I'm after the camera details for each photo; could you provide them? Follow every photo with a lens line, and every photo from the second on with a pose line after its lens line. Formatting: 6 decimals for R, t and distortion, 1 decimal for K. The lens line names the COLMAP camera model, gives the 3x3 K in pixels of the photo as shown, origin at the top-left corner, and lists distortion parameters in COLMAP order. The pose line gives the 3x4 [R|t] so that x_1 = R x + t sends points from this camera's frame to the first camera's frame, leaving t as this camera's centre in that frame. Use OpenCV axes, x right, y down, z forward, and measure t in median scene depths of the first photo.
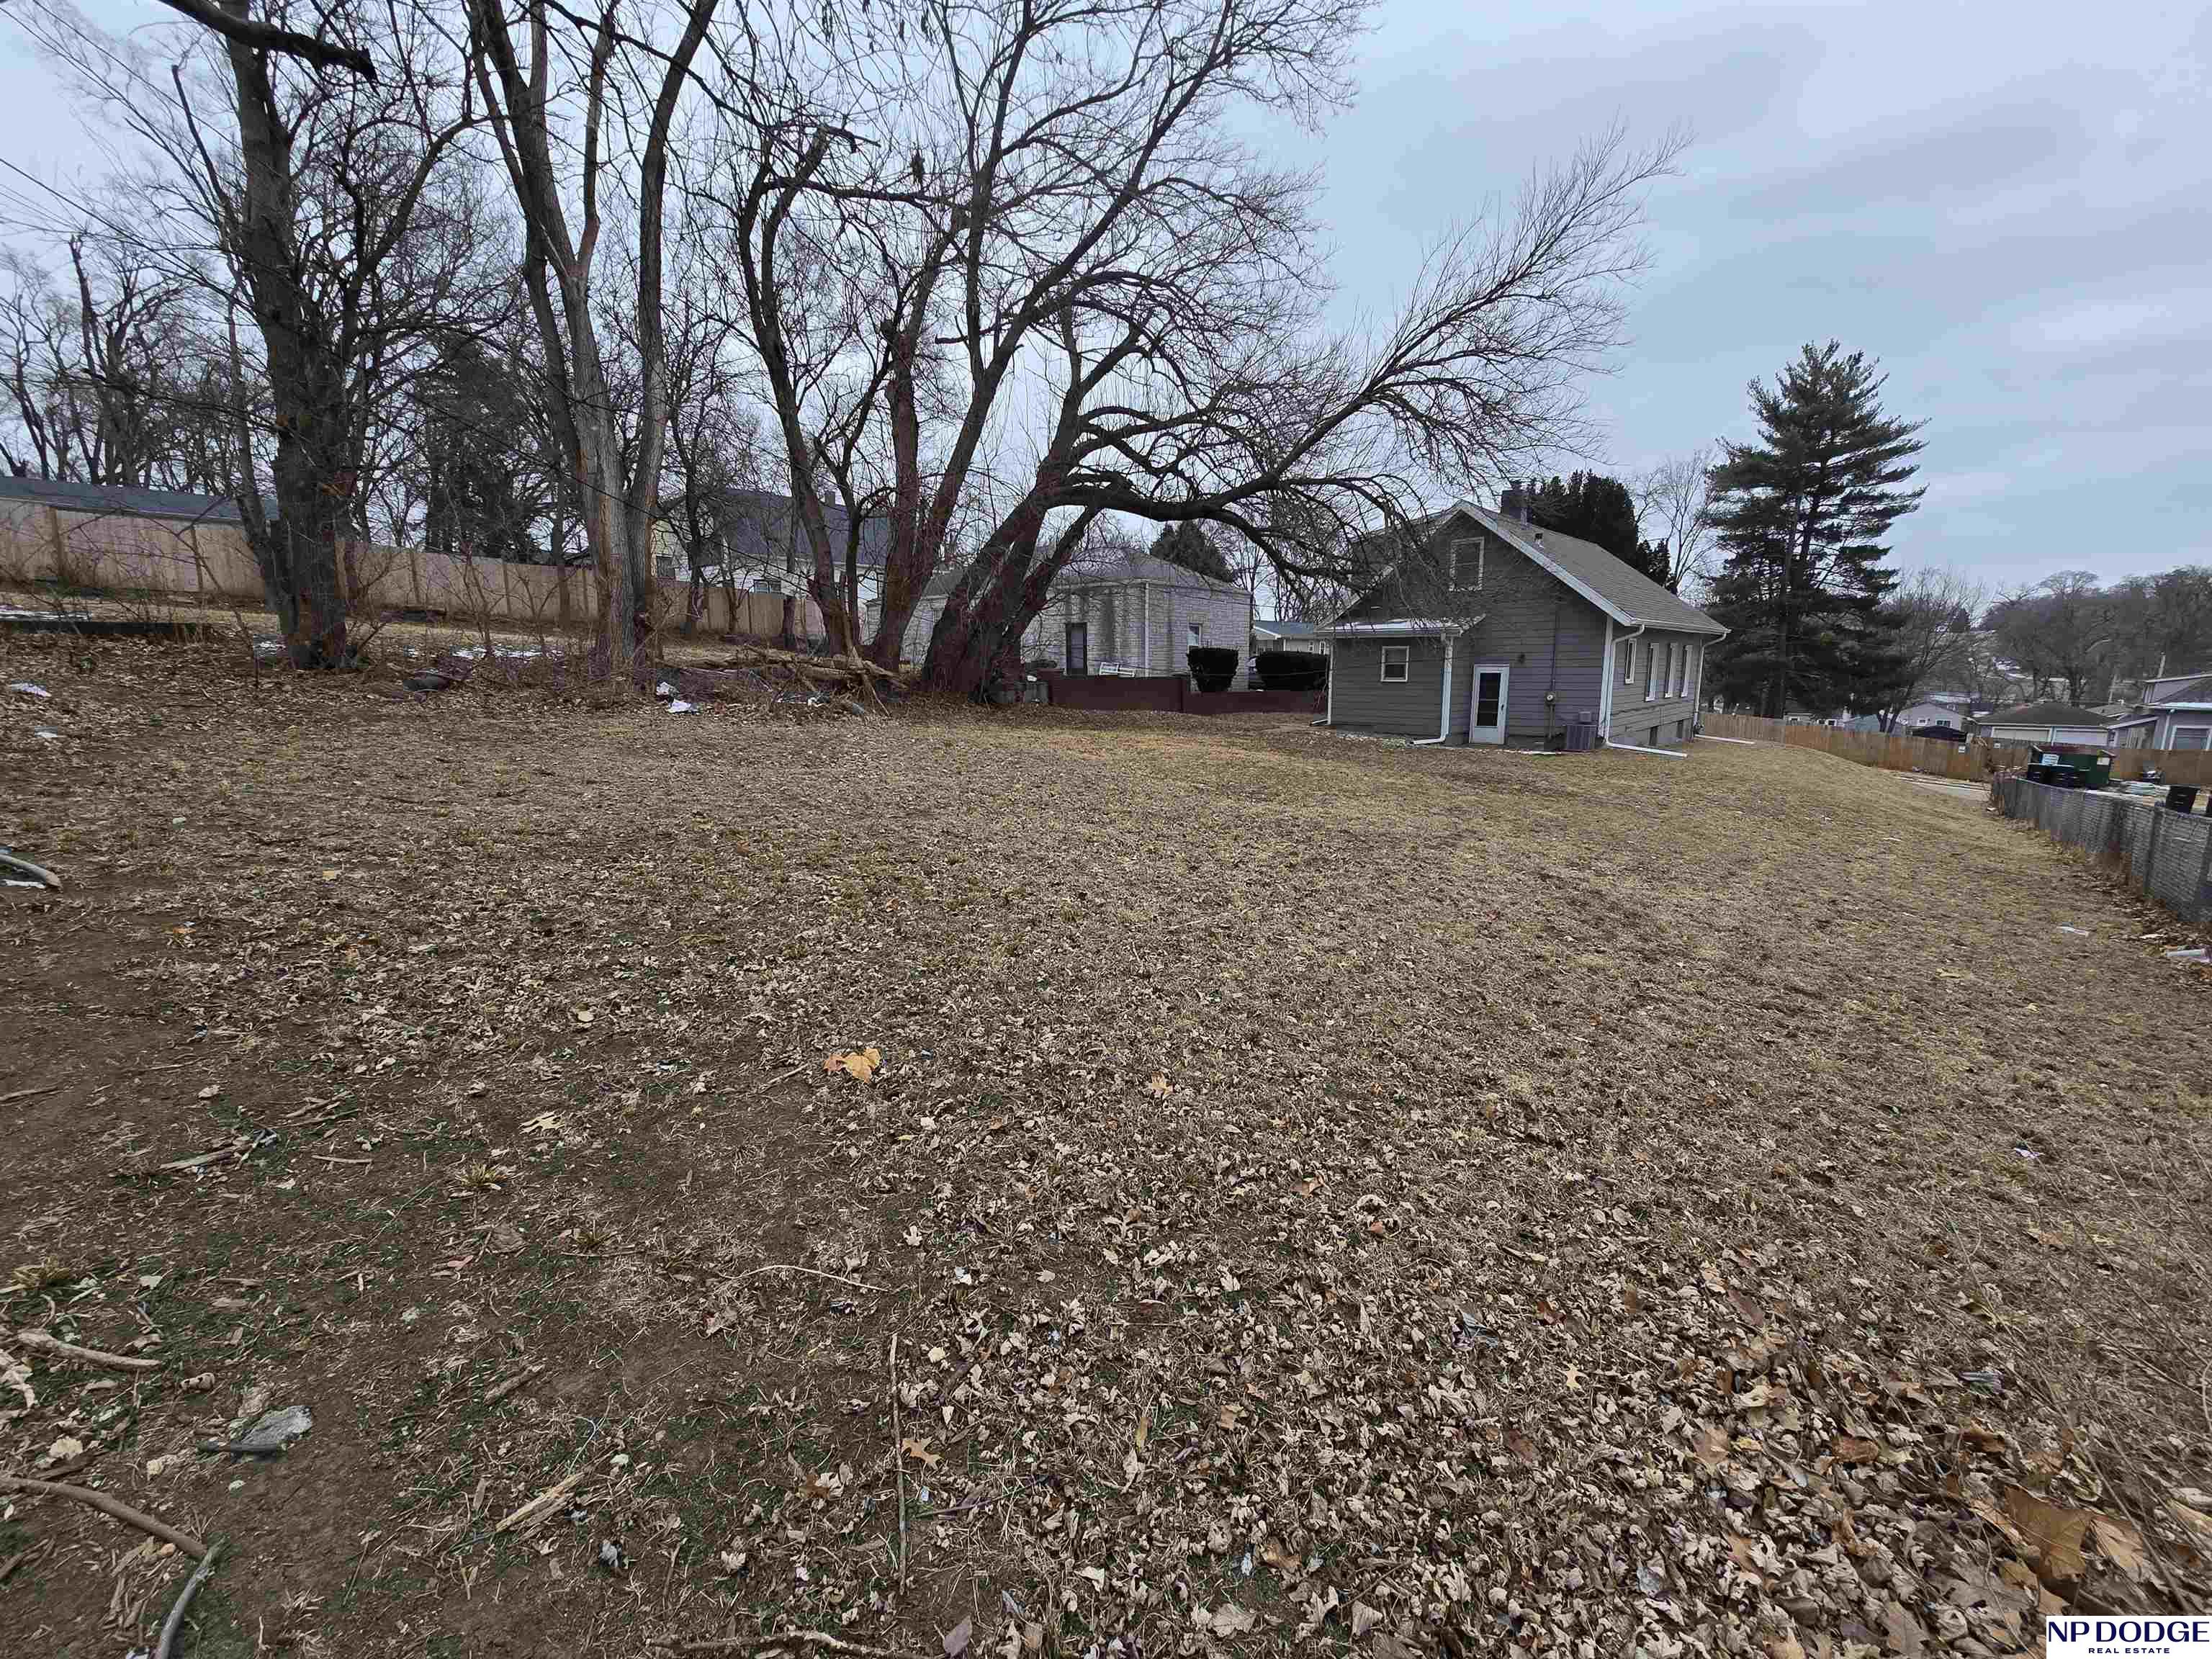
lens RADIAL K [[892.9, 0, 1116.5], [0, 892.9, 825.9], [0, 0, 1]] dist [-0.005868, 0.002472]
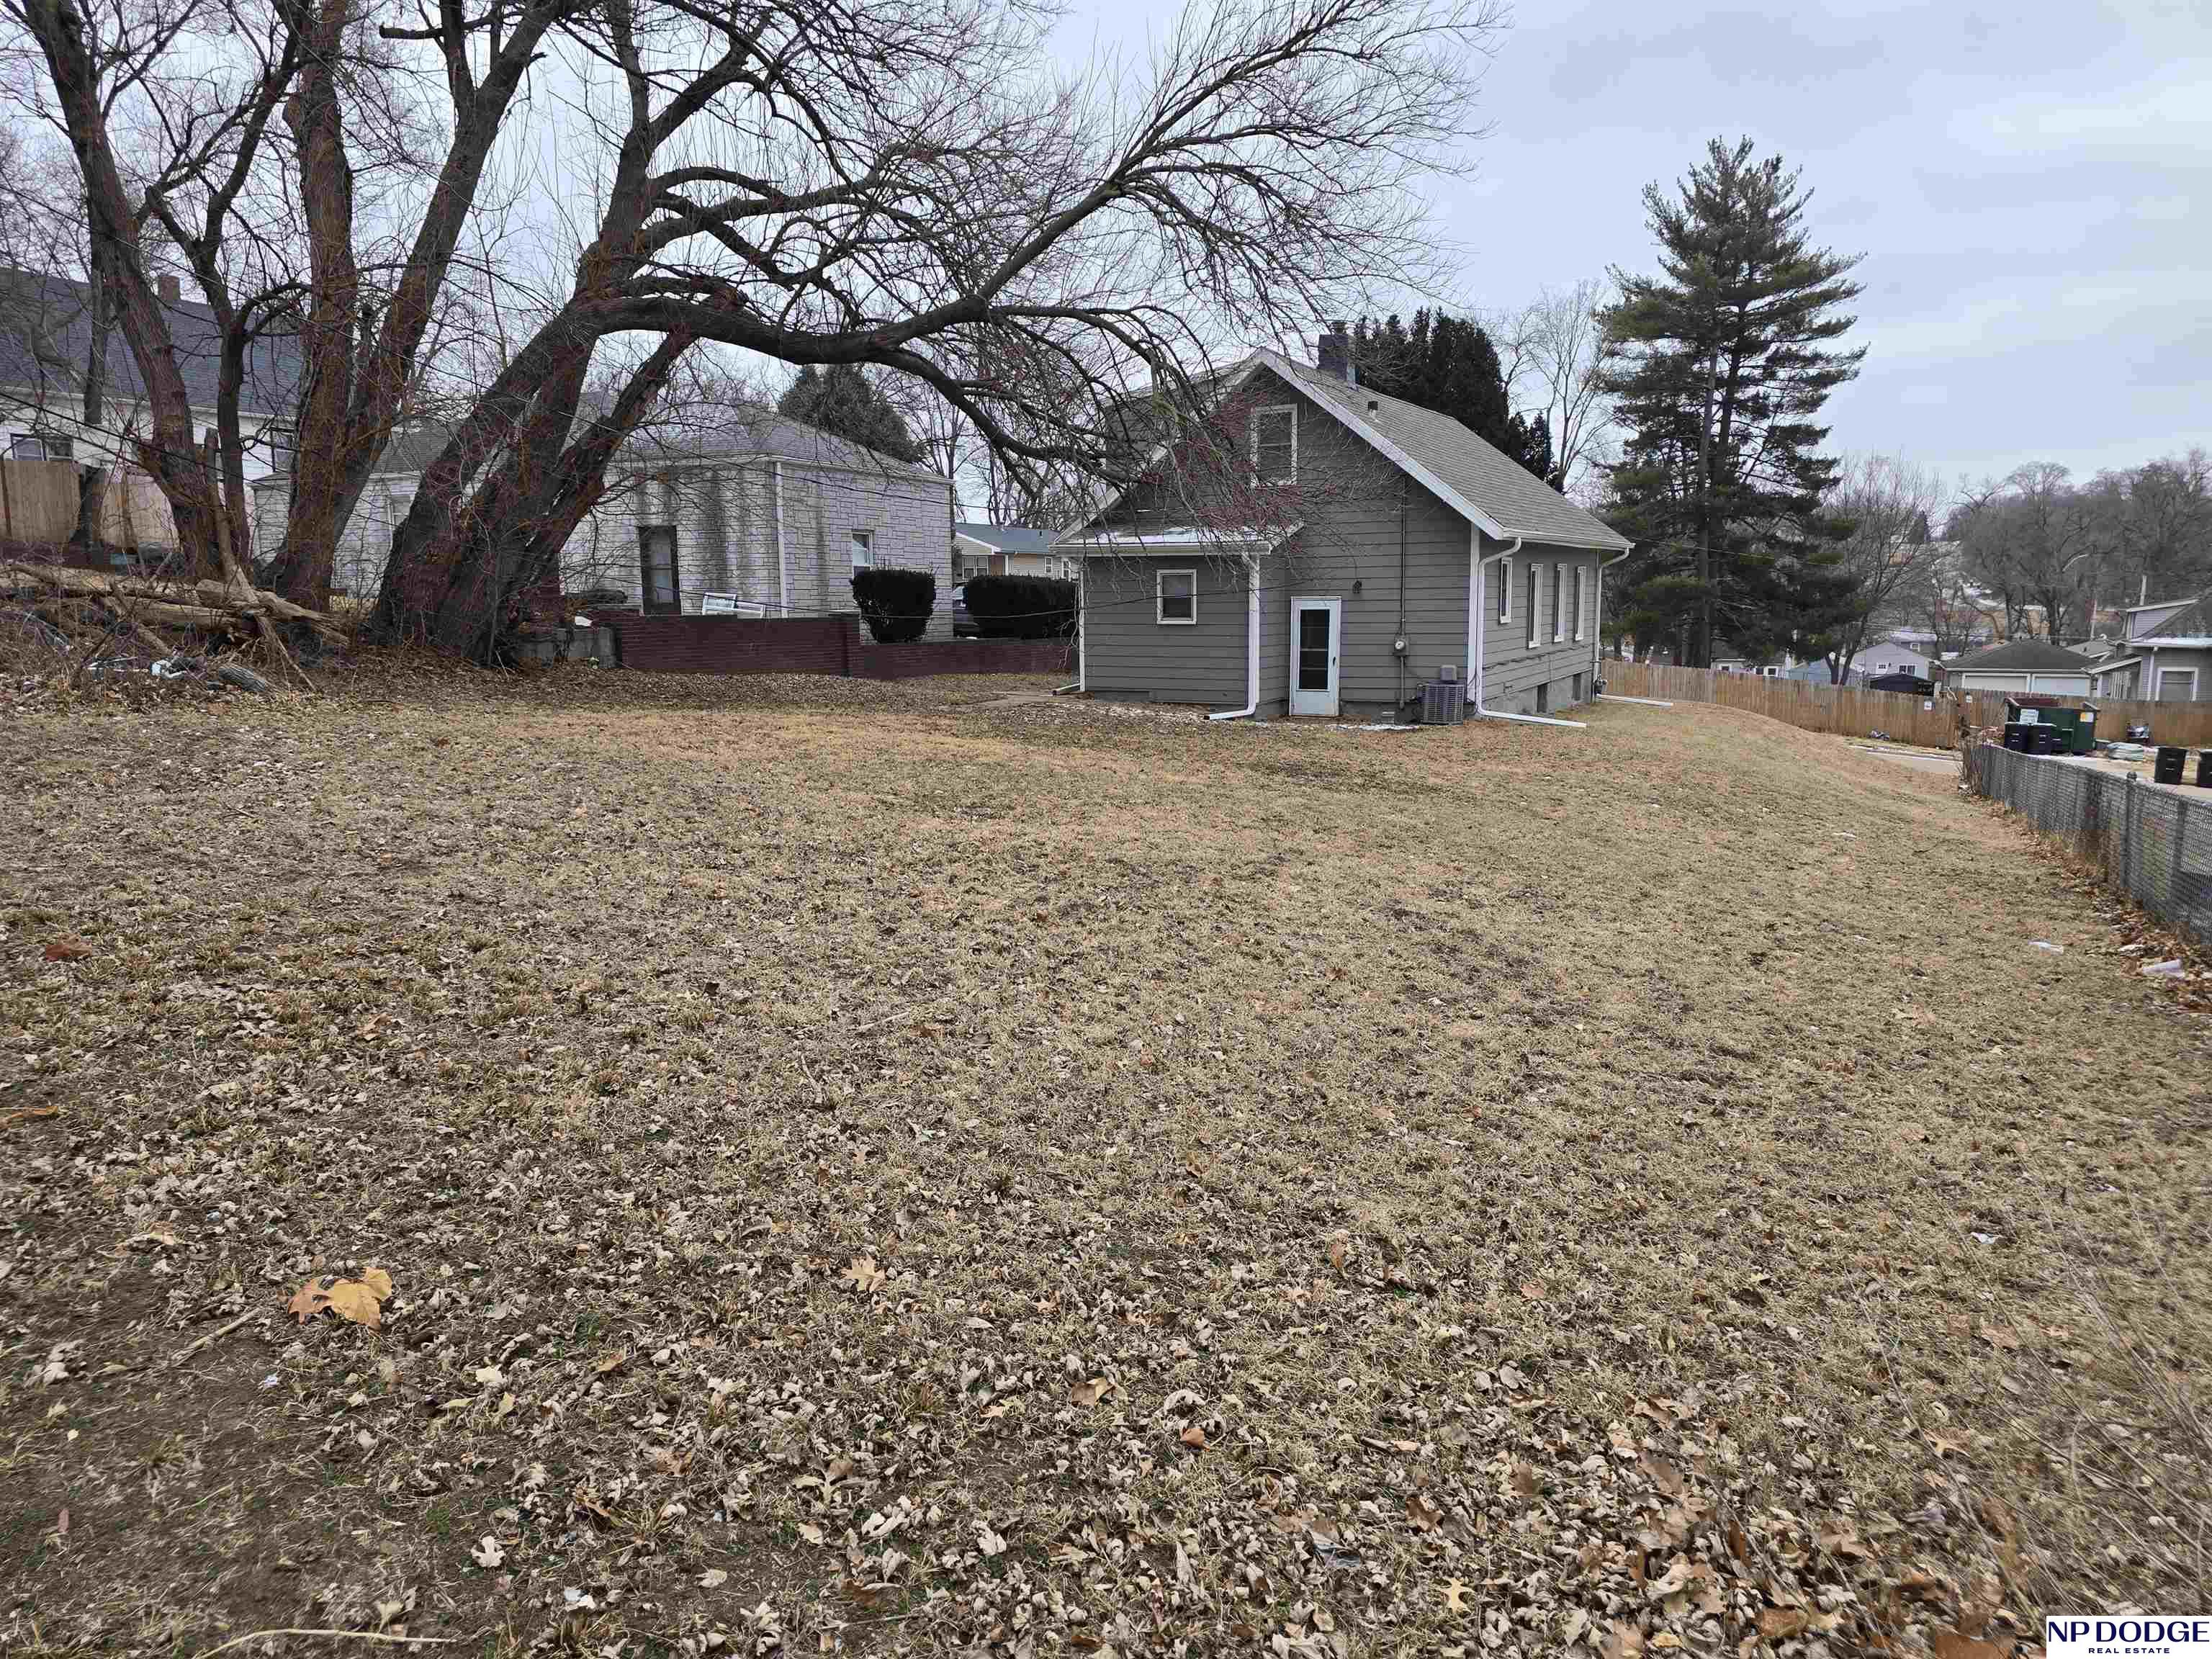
lens RADIAL K [[1465.2, 0, 1109.7], [0, 1465.2, 808.3], [0, 0, 1]] dist [0.046358, -0.033491]
pose [[0.968200, -0.038496, 0.247198, -0.013316], [0.046488, 0.998565, -0.026572, -0.004535], [-0.245820, 0.037219, 0.968601, -0.042963]]
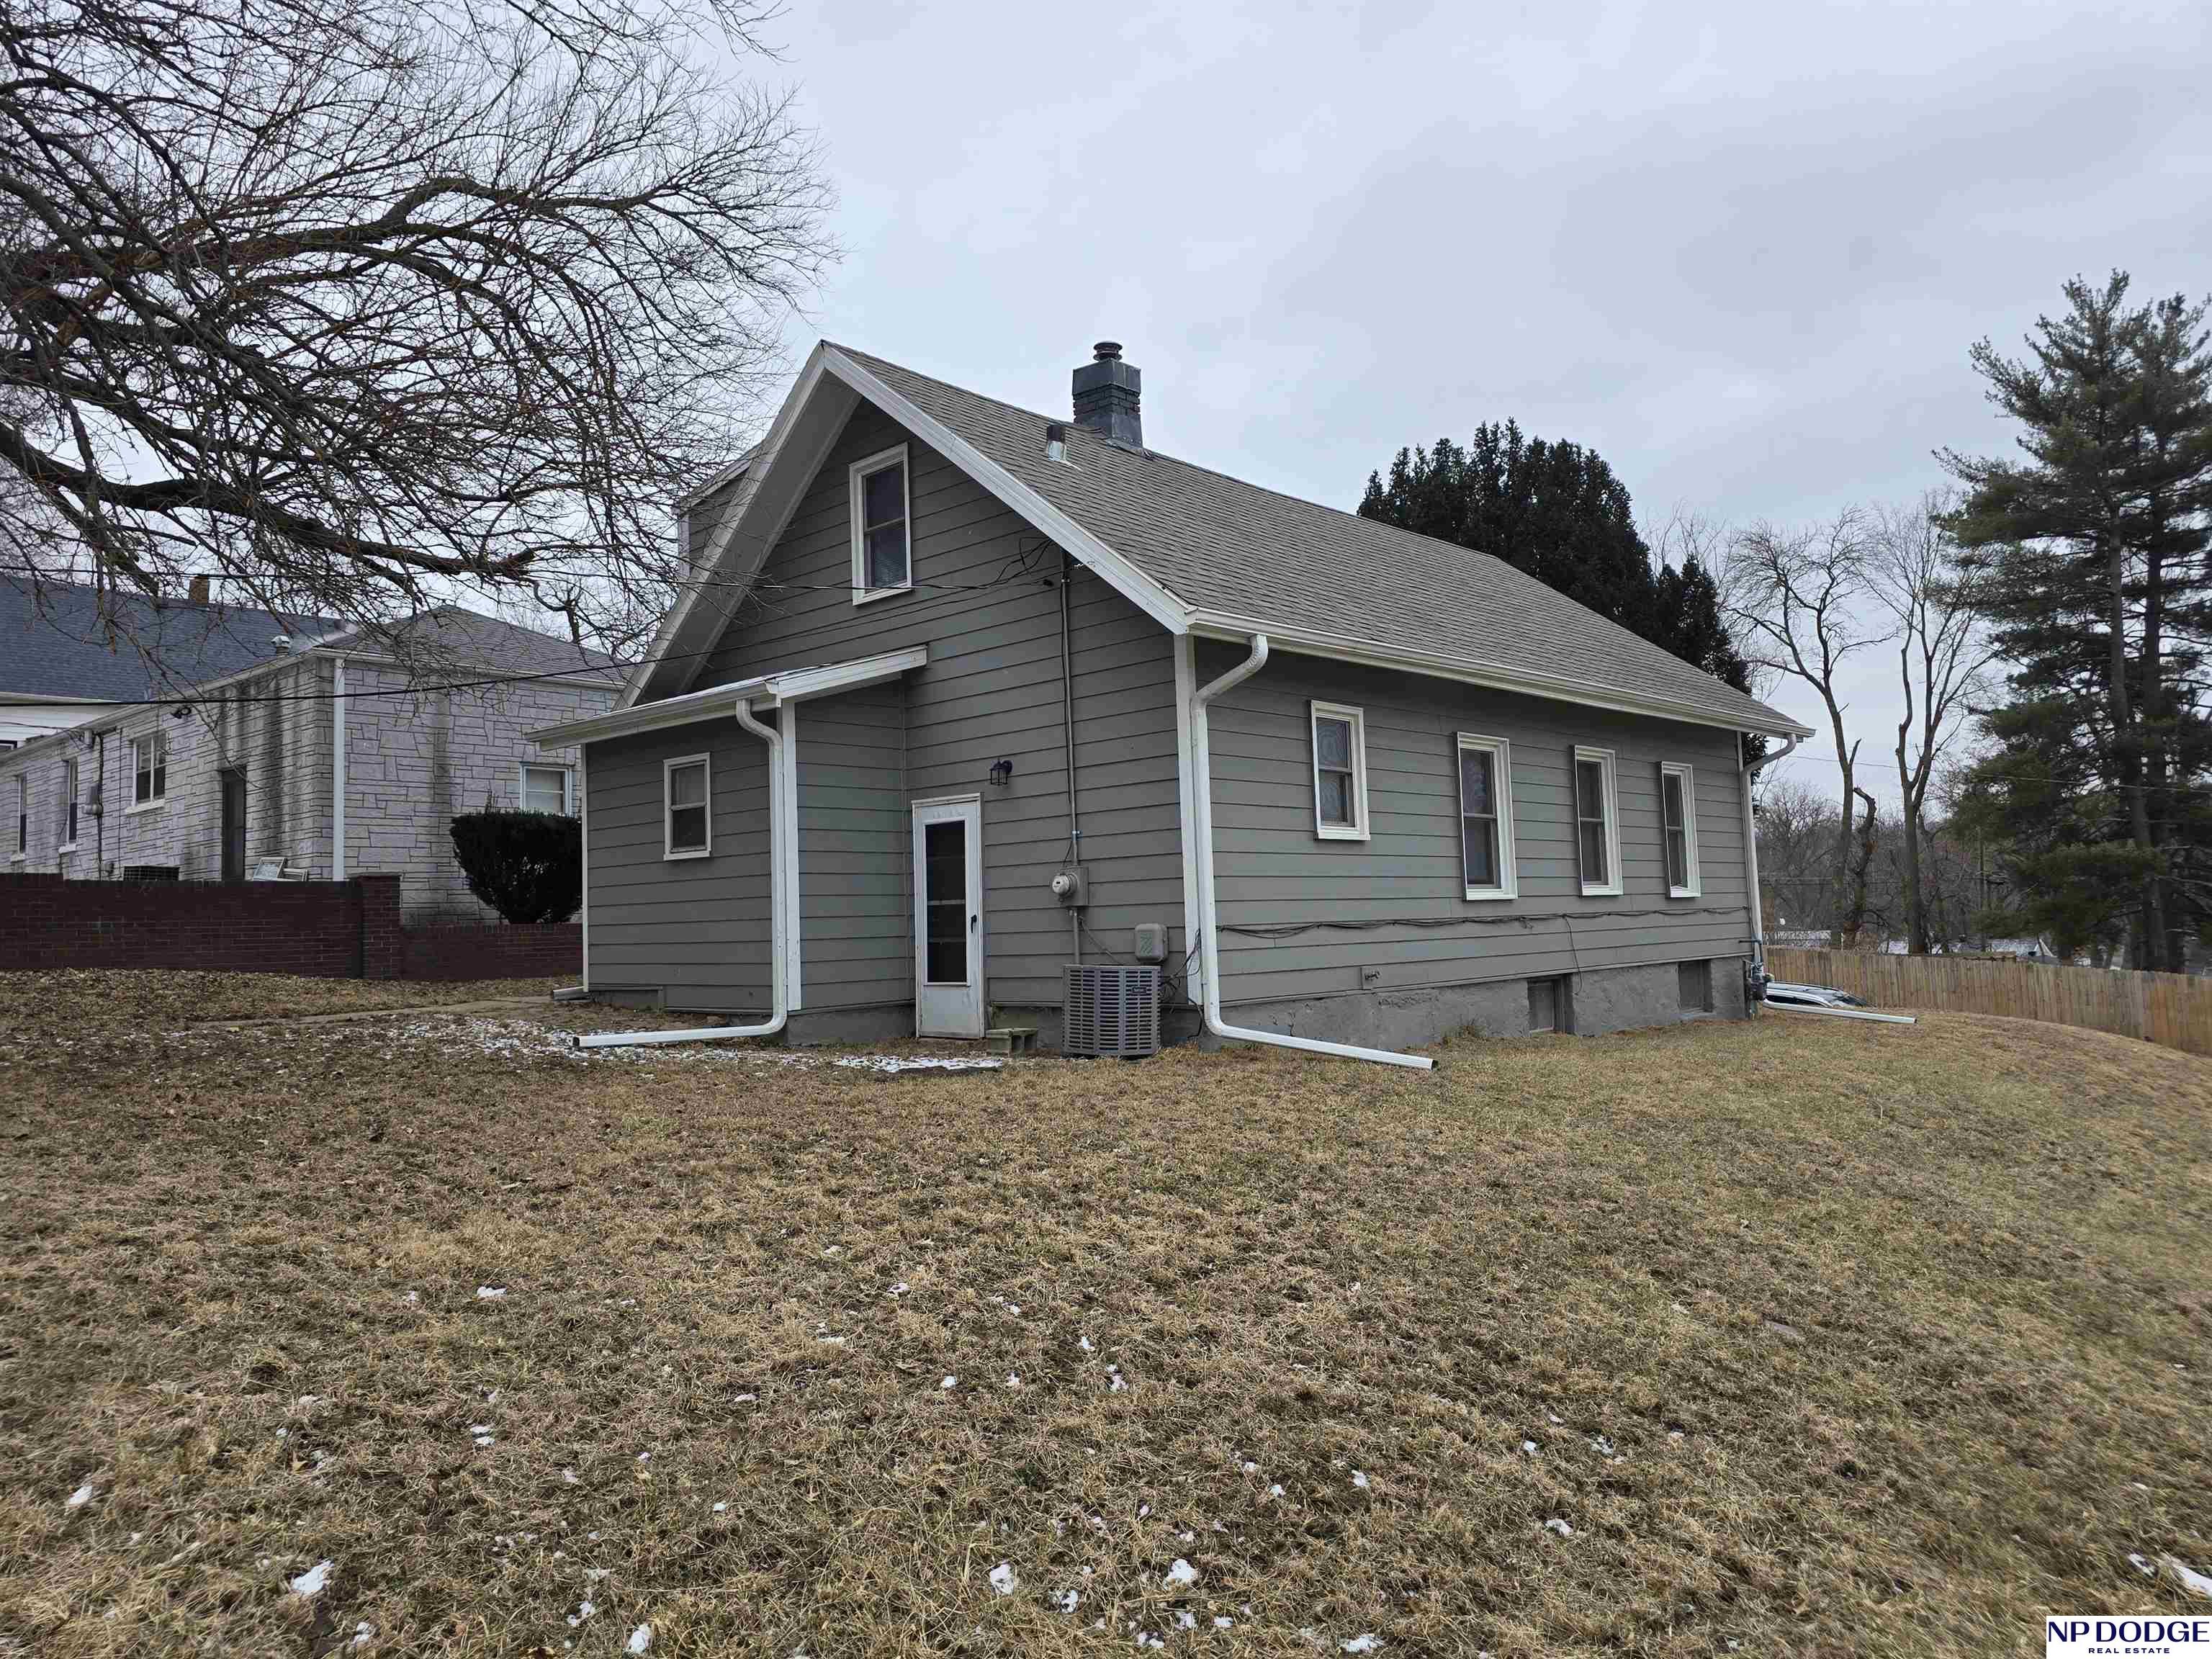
lens RADIAL K [[1465.2, 0, 1103.5], [0, 1465.2, 808.6], [0, 0, 1]] dist [0.046358, -0.033491]
pose [[0.999418, -0.027523, -0.020144, 1.303009], [0.021507, 0.966936, -0.254111, -0.097882], [0.026472, 0.253530, 0.966965, 1.259361]]
